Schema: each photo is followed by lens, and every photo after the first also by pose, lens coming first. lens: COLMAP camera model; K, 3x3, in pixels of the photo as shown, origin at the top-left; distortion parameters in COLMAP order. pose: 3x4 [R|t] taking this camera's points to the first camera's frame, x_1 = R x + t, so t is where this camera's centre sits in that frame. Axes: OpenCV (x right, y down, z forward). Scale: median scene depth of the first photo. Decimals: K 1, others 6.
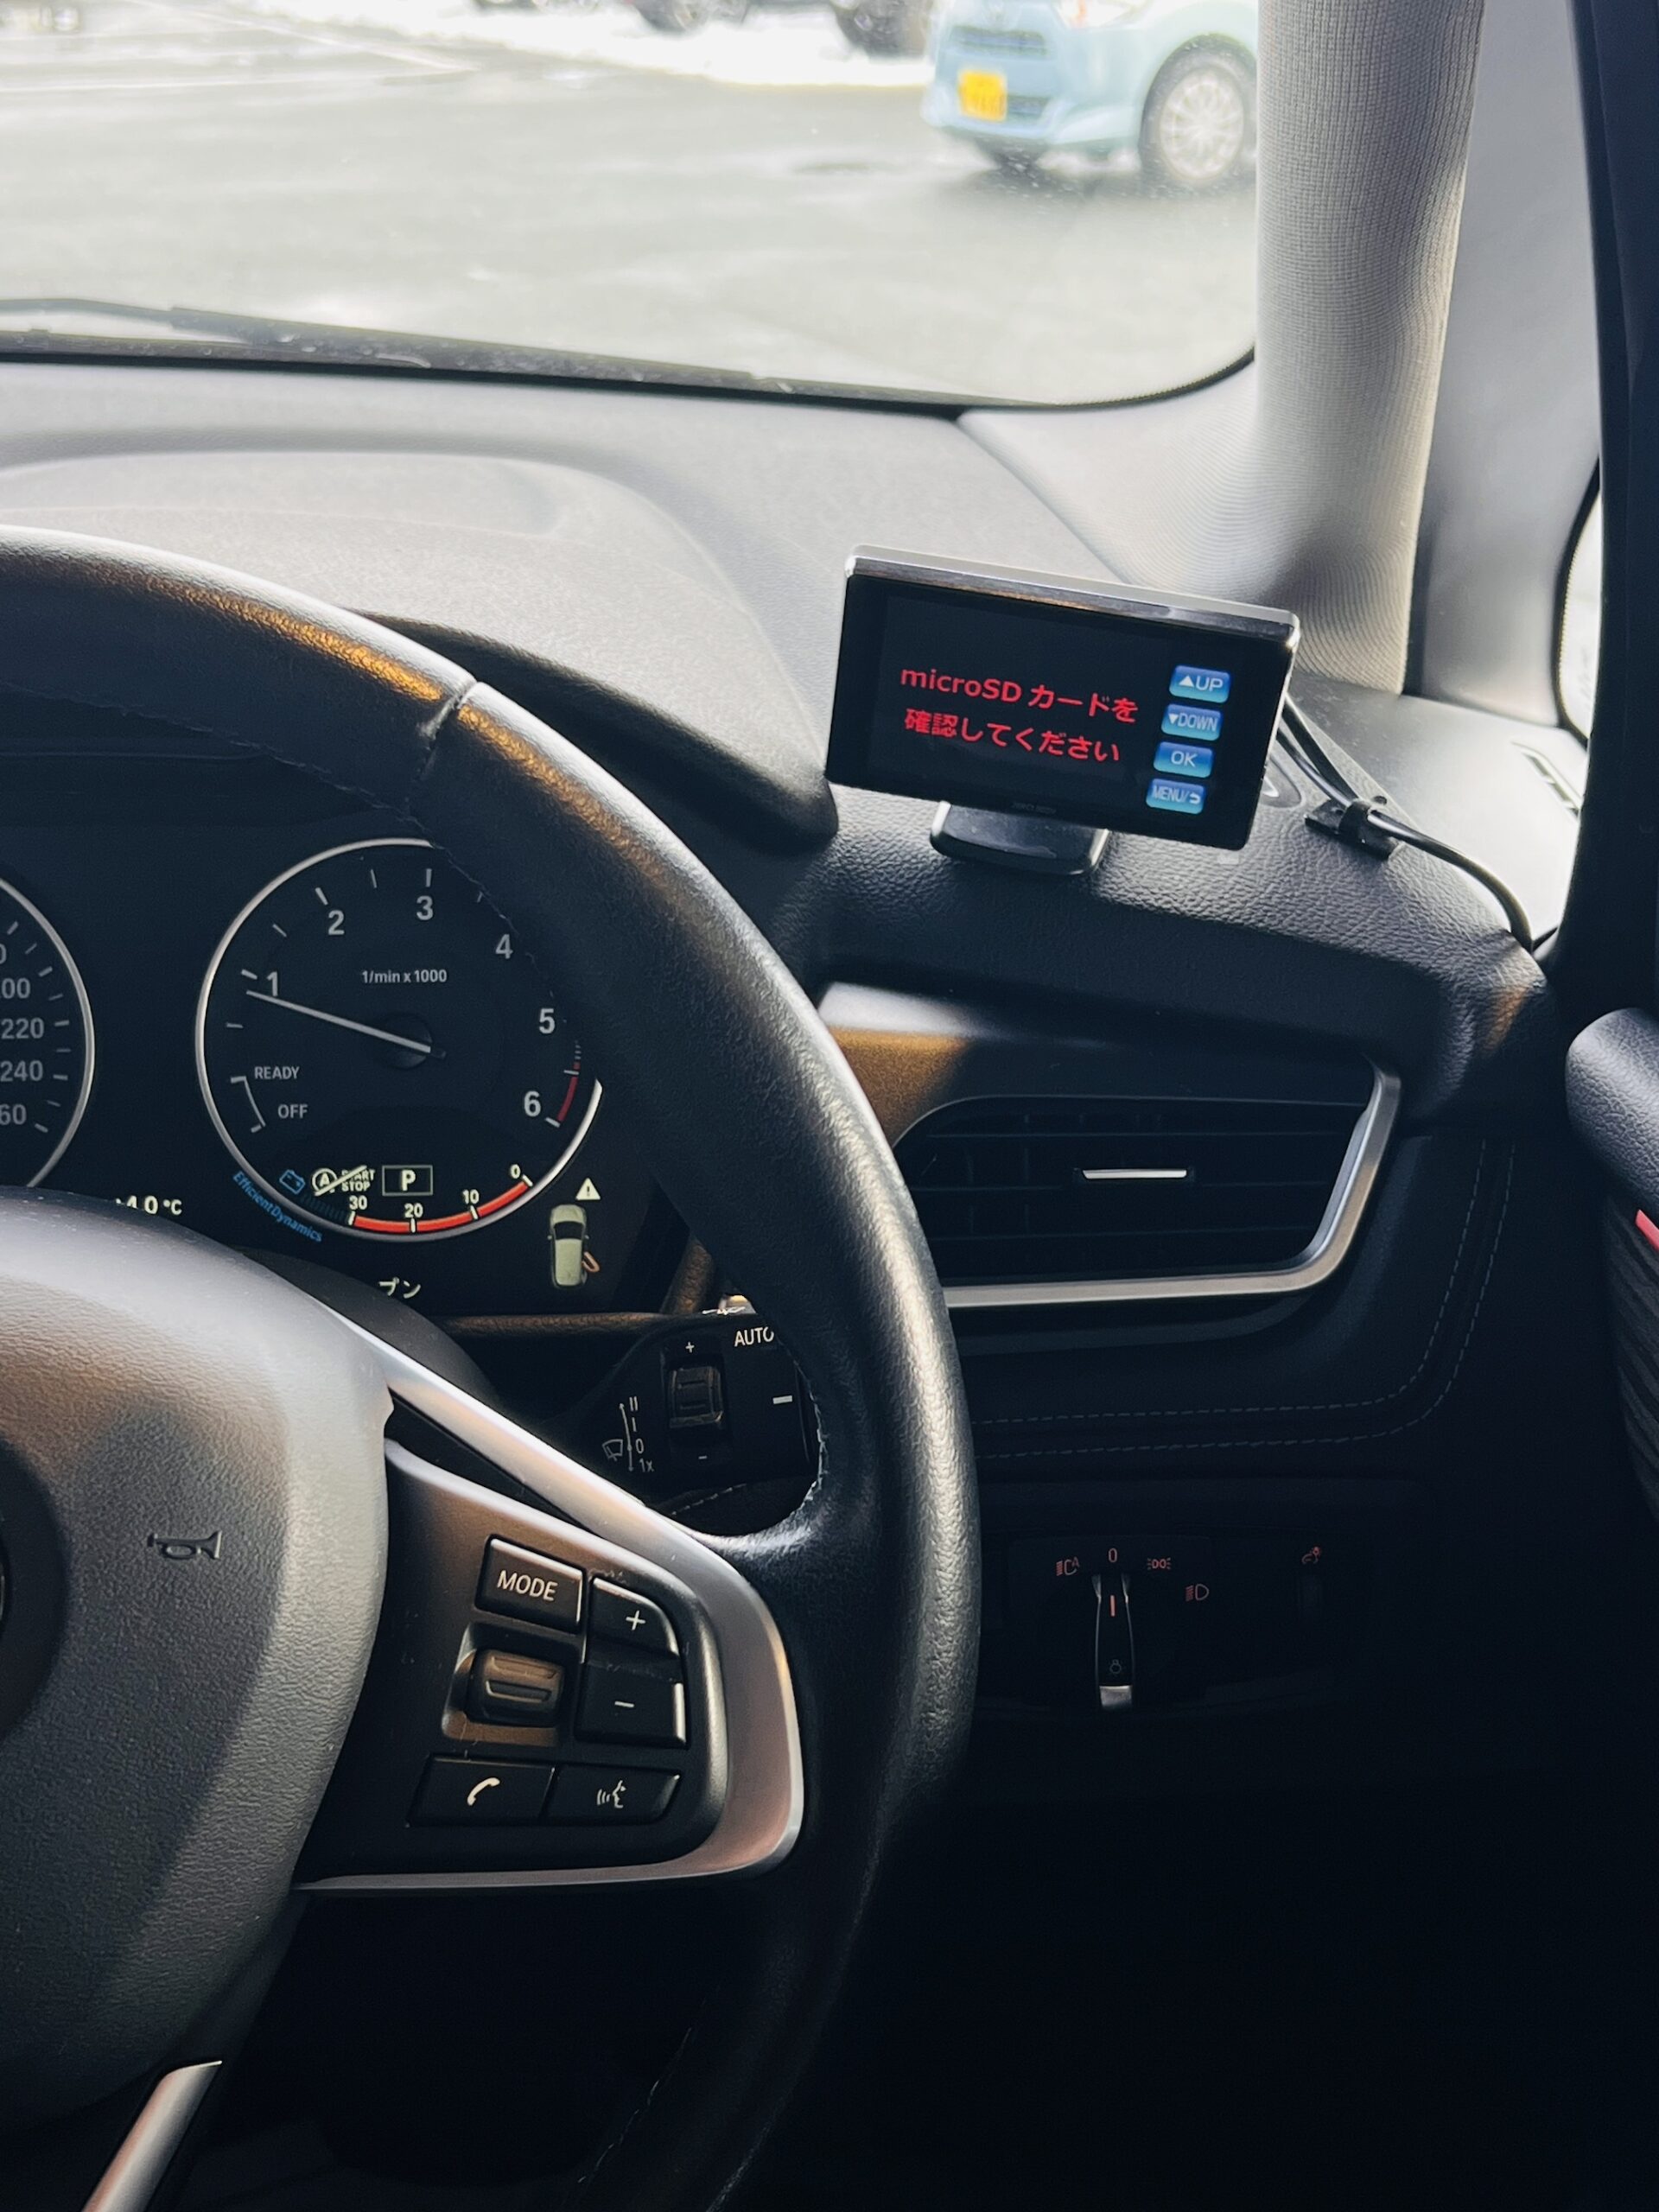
lens RADIAL K [[2905.2, 0, 831.7], [0, 2905.2, 1136.7], [0, 0, 1]] dist [0.192081, -0.673297]
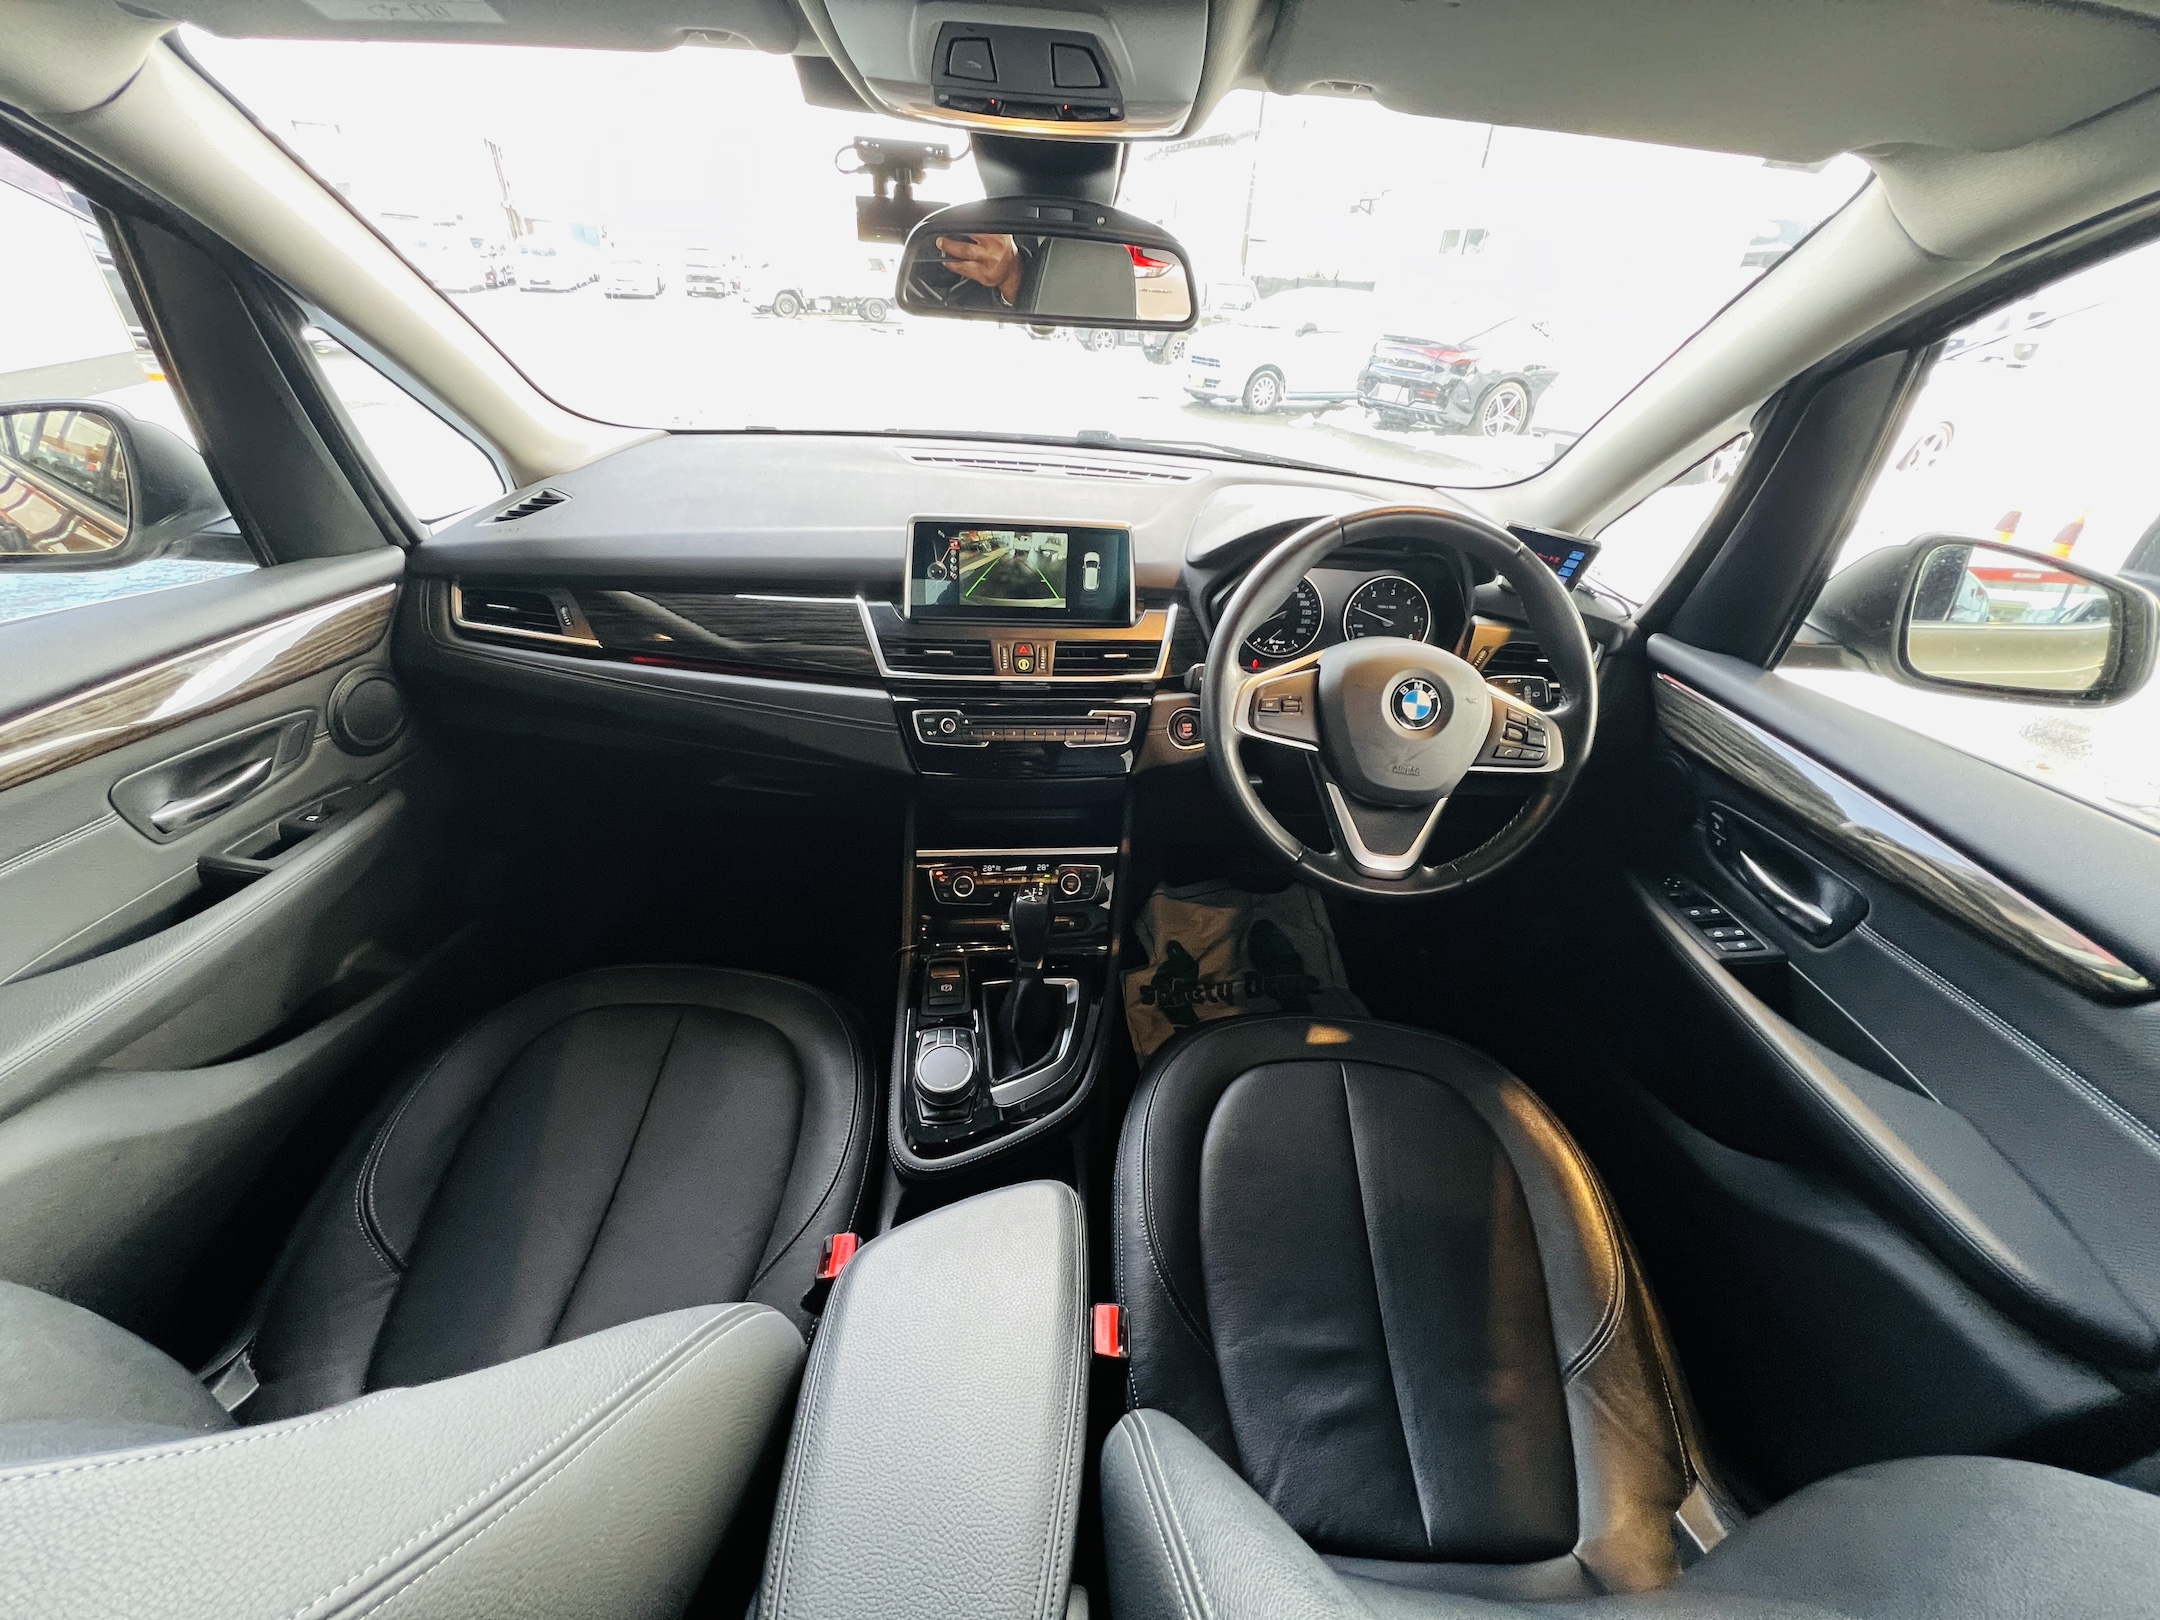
lens RADIAL K [[873.4, 0, 1083.9], [0, 873.4, 783.1], [0, 0, 1]] dist [0.000269, 0.000109]
pose [[0.996900, 0.077374, -0.014302, -0.589003], [-0.075539, 0.991985, 0.101291, 0.119312], [0.022024, -0.099897, 0.994754, -0.420200]]
